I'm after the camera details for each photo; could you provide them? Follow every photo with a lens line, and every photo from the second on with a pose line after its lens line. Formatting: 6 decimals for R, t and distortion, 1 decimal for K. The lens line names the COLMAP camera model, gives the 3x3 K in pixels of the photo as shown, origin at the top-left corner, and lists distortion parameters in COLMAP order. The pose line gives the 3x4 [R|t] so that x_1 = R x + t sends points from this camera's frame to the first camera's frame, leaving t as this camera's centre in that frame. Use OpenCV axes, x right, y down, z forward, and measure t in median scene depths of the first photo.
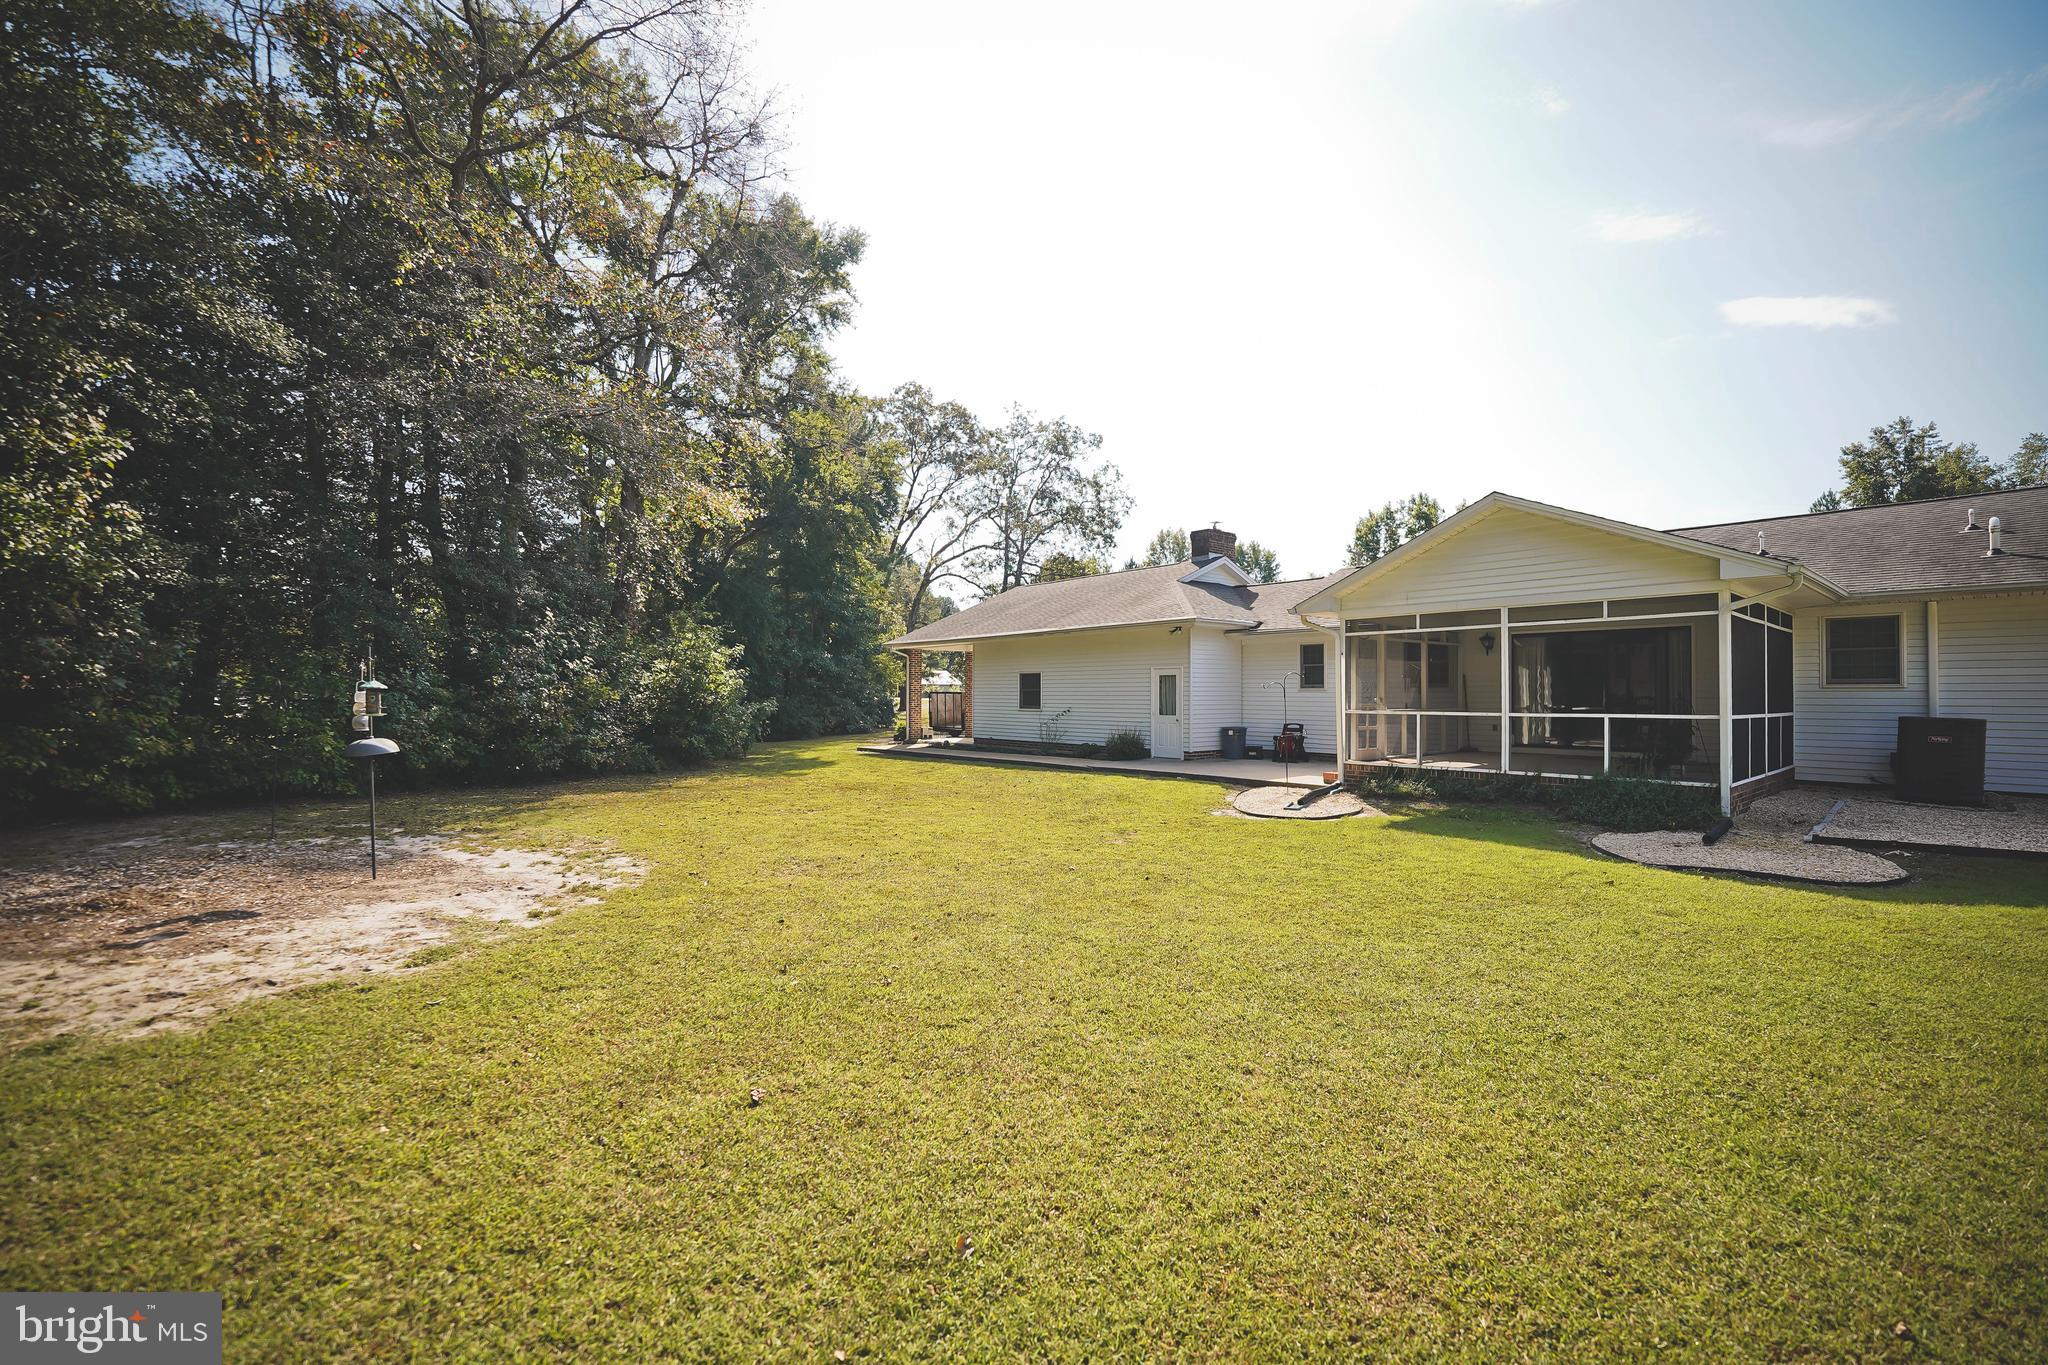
lens RADIAL K [[859.1, 0, 1029.1], [0, 859.1, 693.4], [0, 0, 1]] dist [-0.024104, -0.000449]
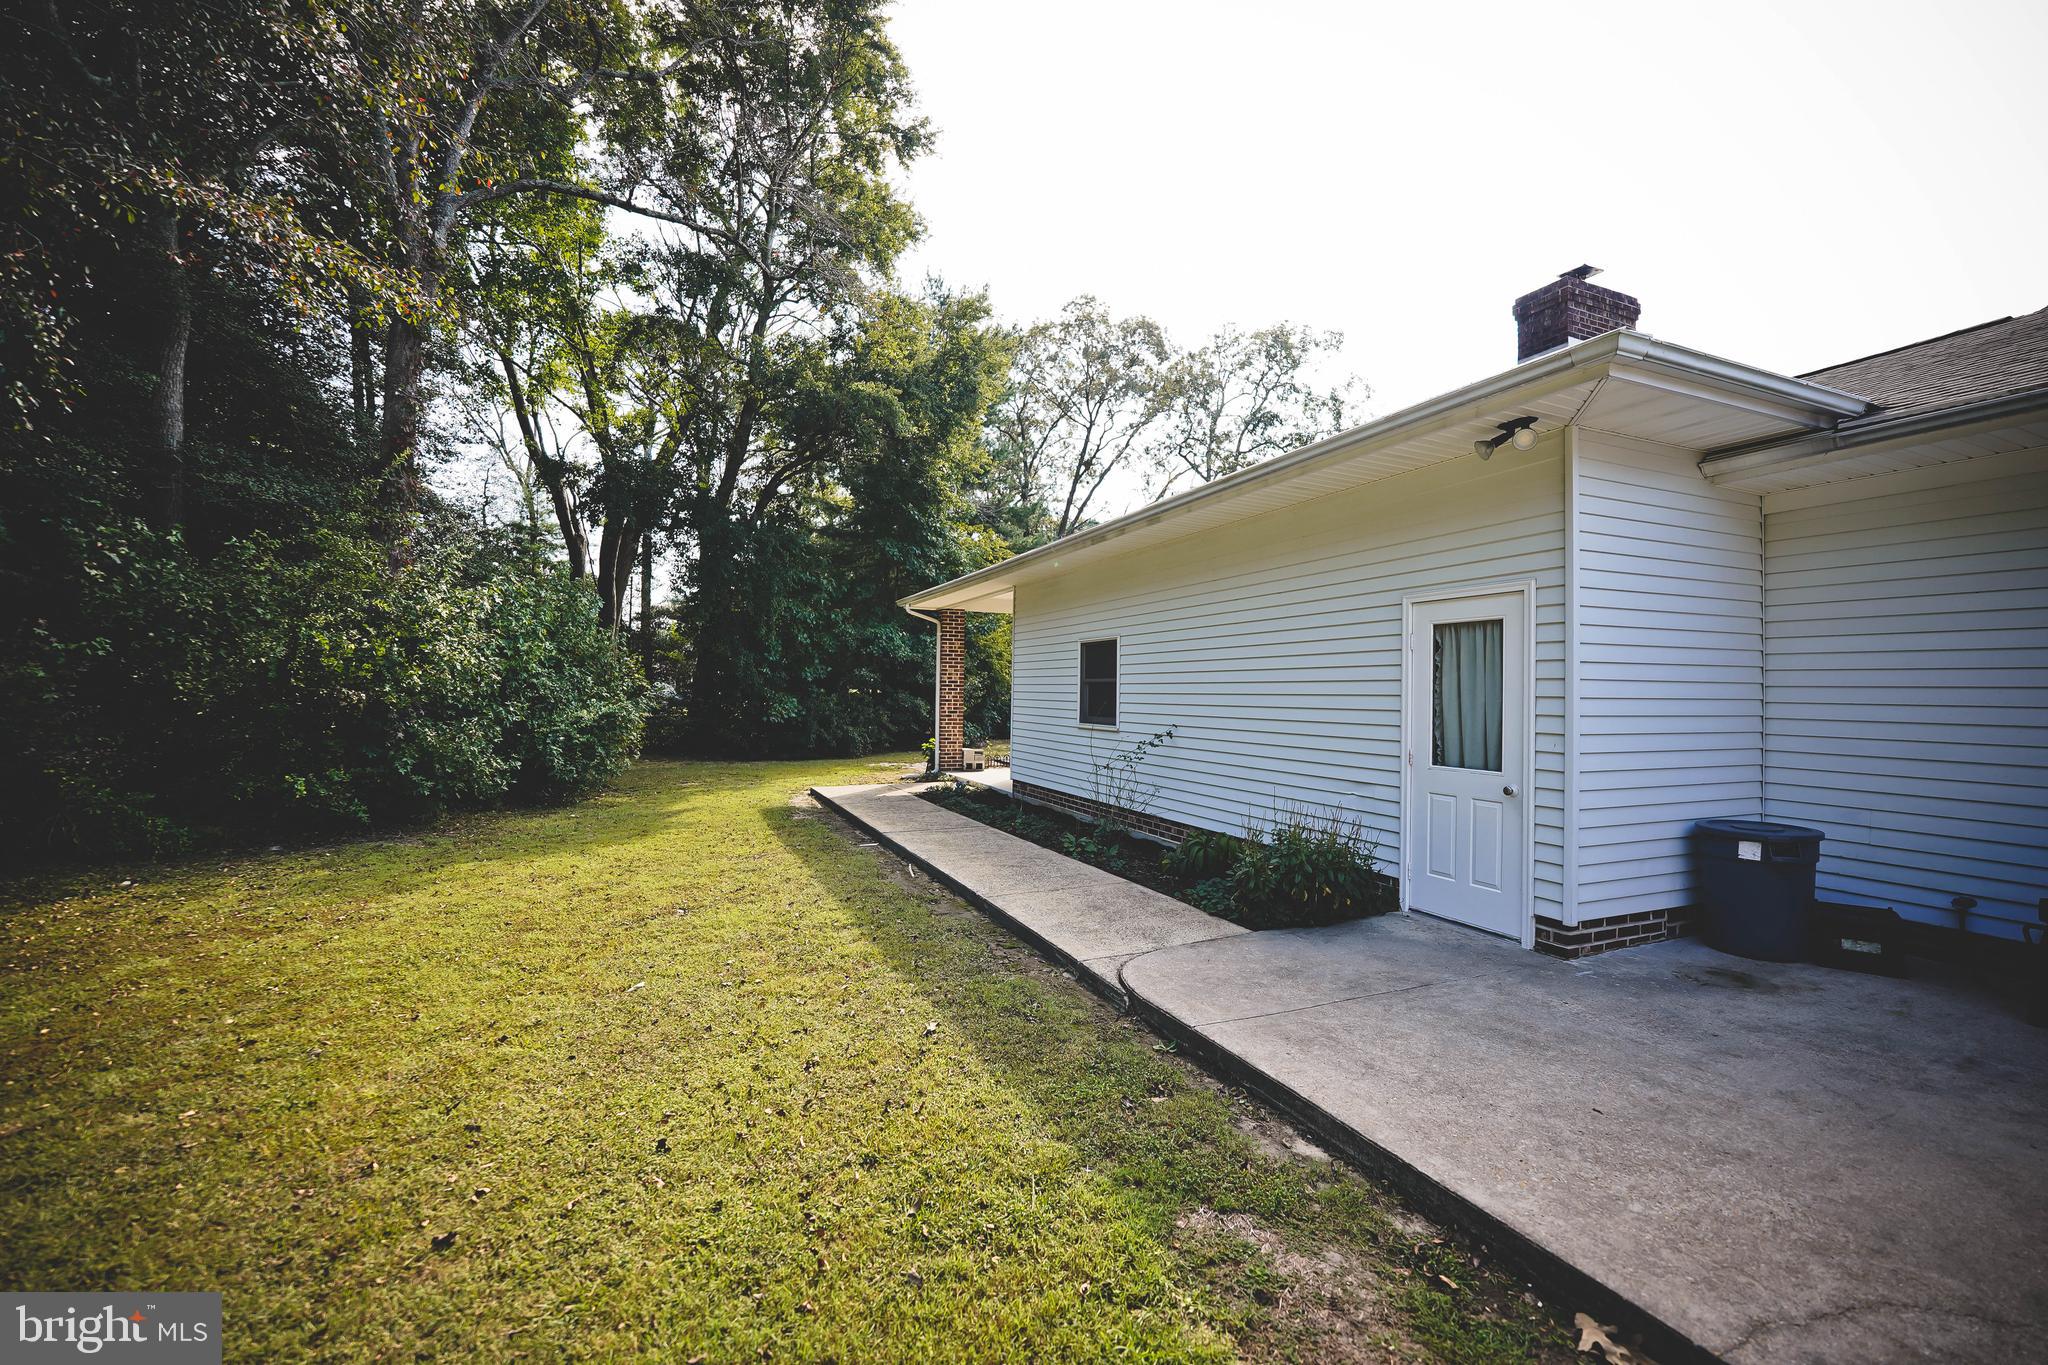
lens RADIAL K [[859.1, 0, 1029.1], [0, 859.1, 693.4], [0, 0, 1]] dist [-0.024104, -0.000449]
pose [[0.959318, 0.009351, -0.282172, 0.037645], [-0.010112, 0.999948, -0.001242, 0.001246], [0.282146, 0.004045, 0.959363, 0.251651]]
